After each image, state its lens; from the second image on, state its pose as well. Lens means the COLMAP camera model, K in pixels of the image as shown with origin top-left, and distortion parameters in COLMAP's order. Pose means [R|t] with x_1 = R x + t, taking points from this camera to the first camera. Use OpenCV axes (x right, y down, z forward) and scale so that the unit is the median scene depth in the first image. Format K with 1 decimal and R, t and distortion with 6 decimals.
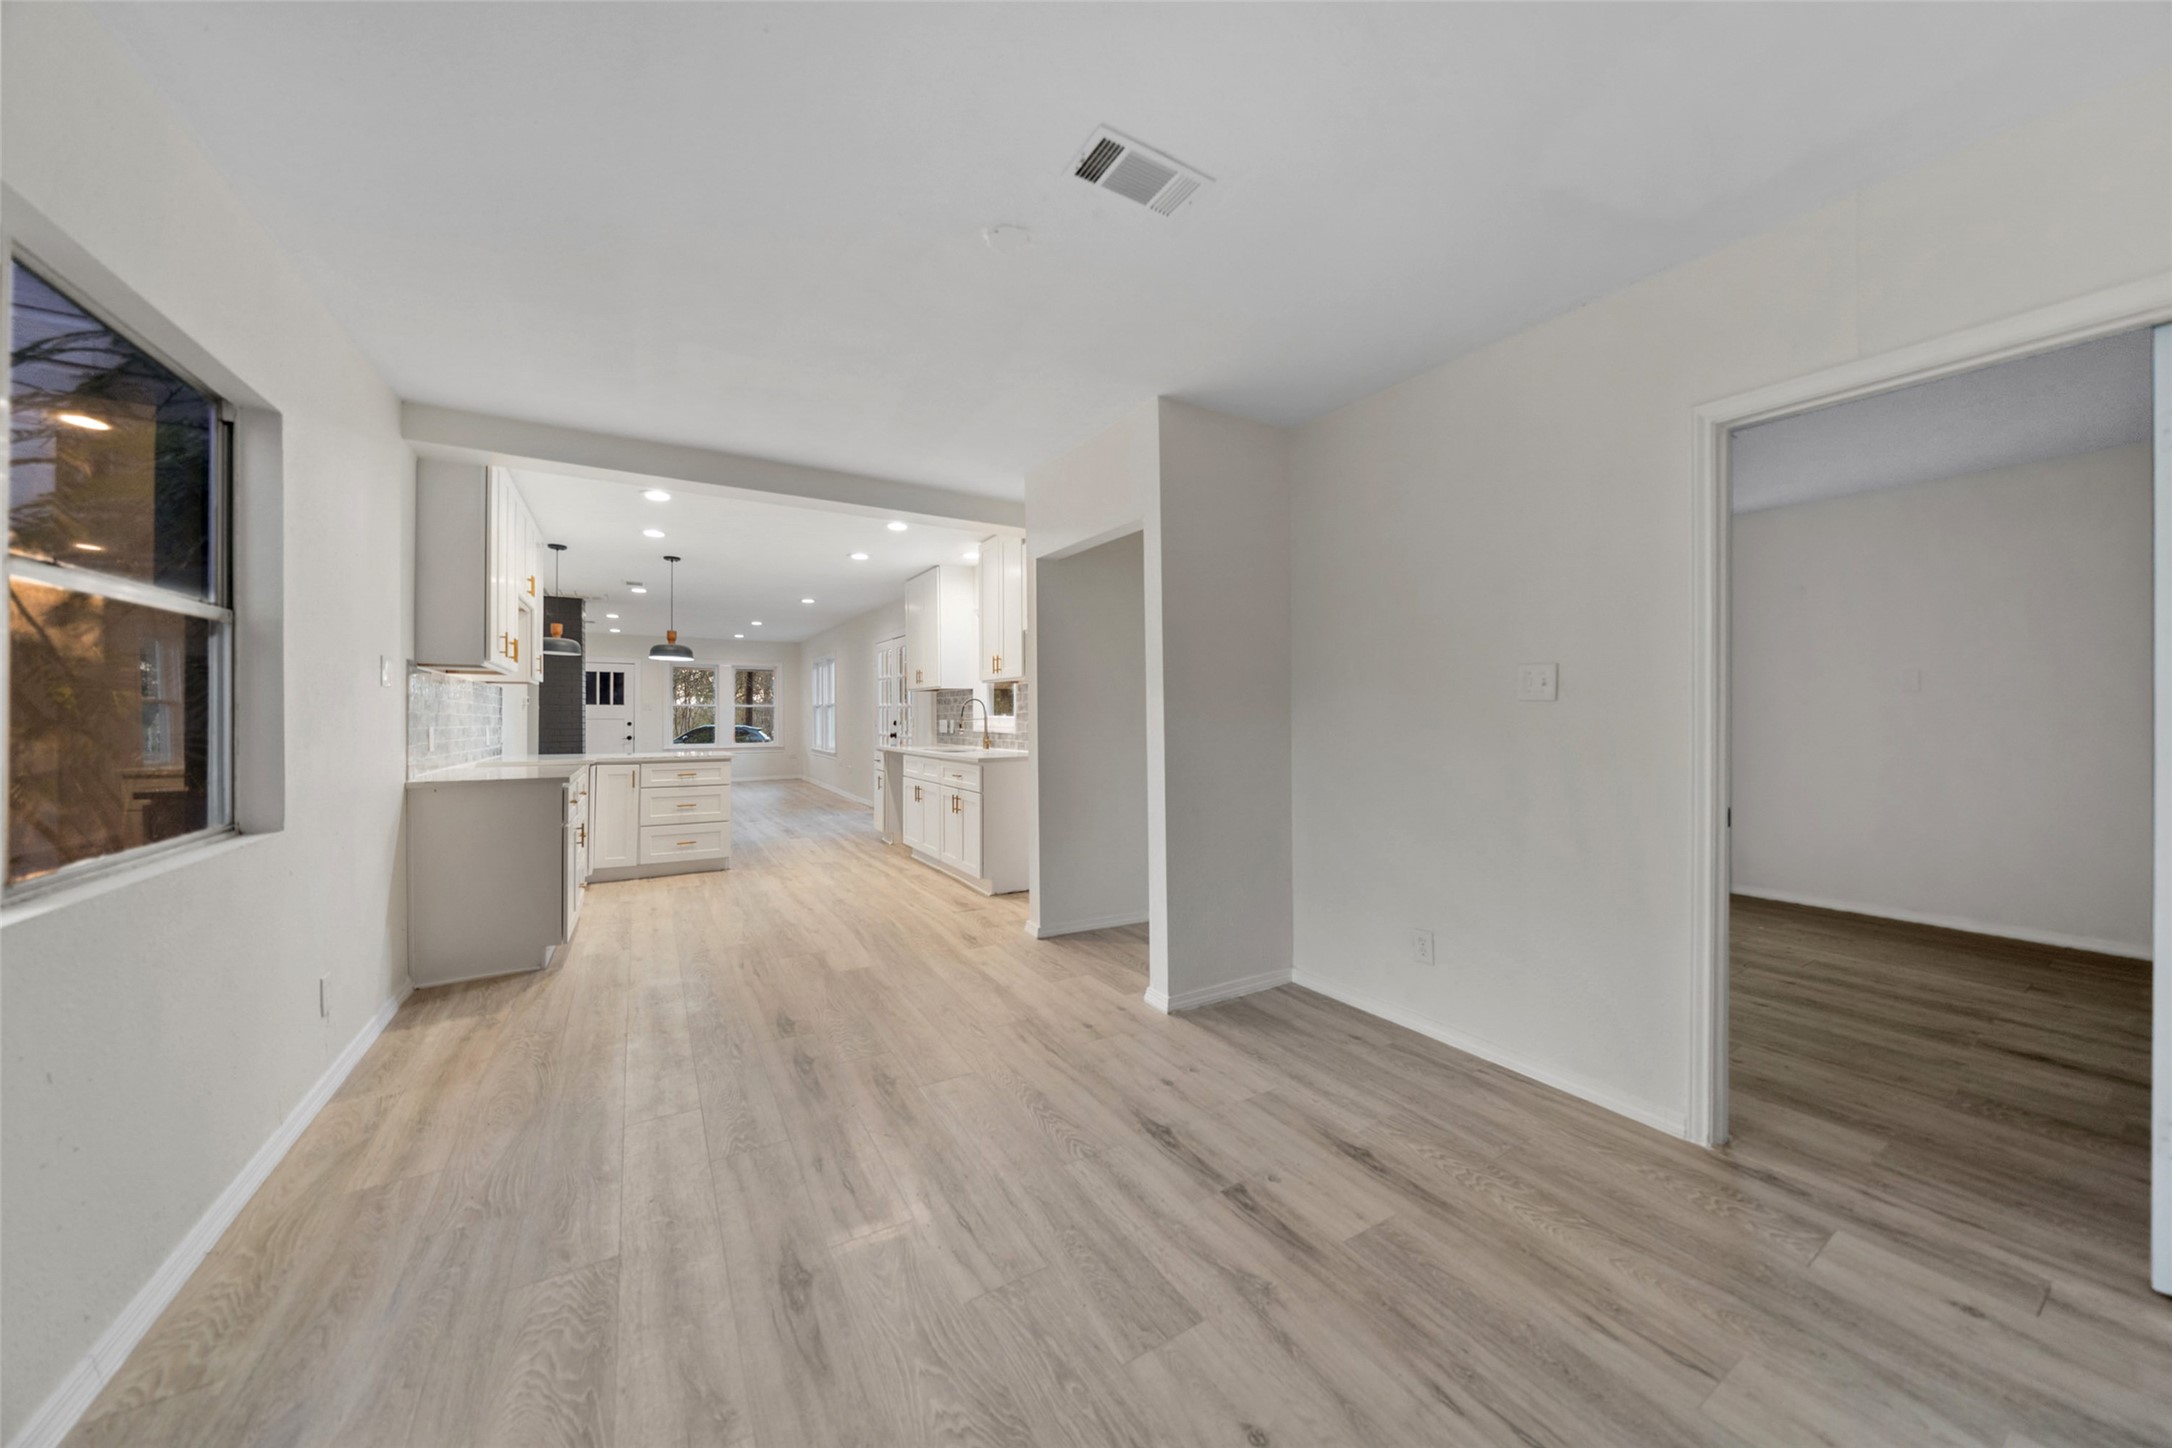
lens RADIAL K [[744.6, 0, 1093.0], [0, 744.6, 720.3], [0, 0, 1]] dist [0.000899, 0.000056]
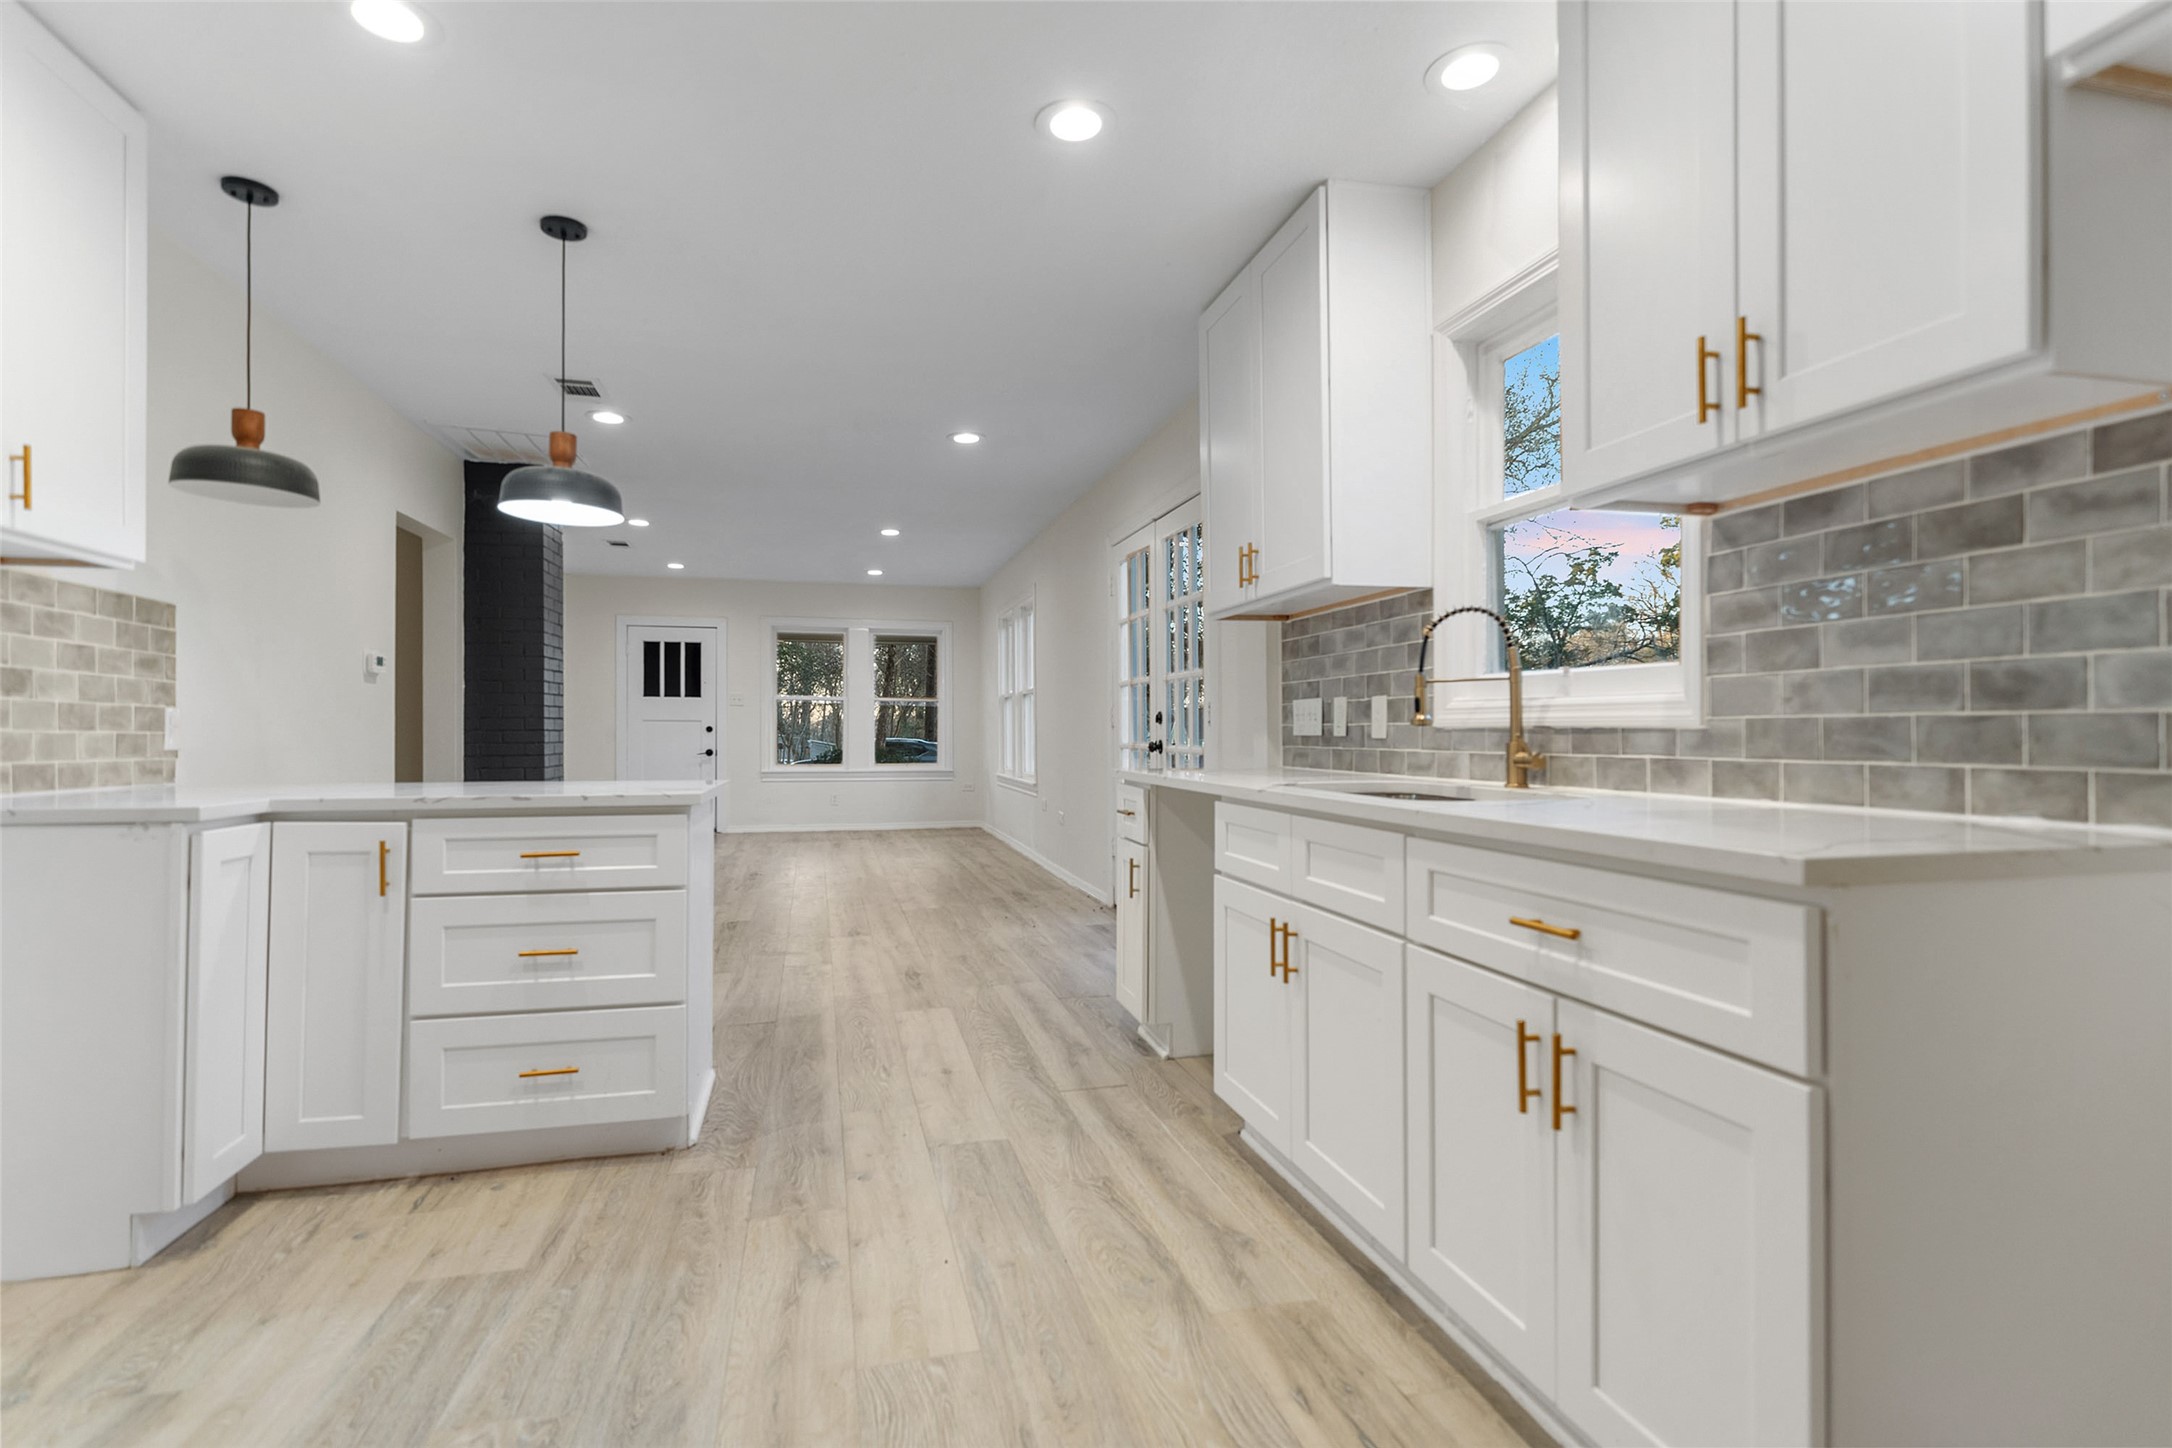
lens RADIAL K [[1038.9, 0, 1086.0], [0, 1038.9, 724.0], [0, 0, 1]] dist [-0.001825, -0.000121]
pose [[0.955628, -0.000633, -0.294576, -0.157676], [-0.003386, 0.999908, -0.013135, 0.017859], [0.294557, 0.013550, 0.955538, 0.506362]]
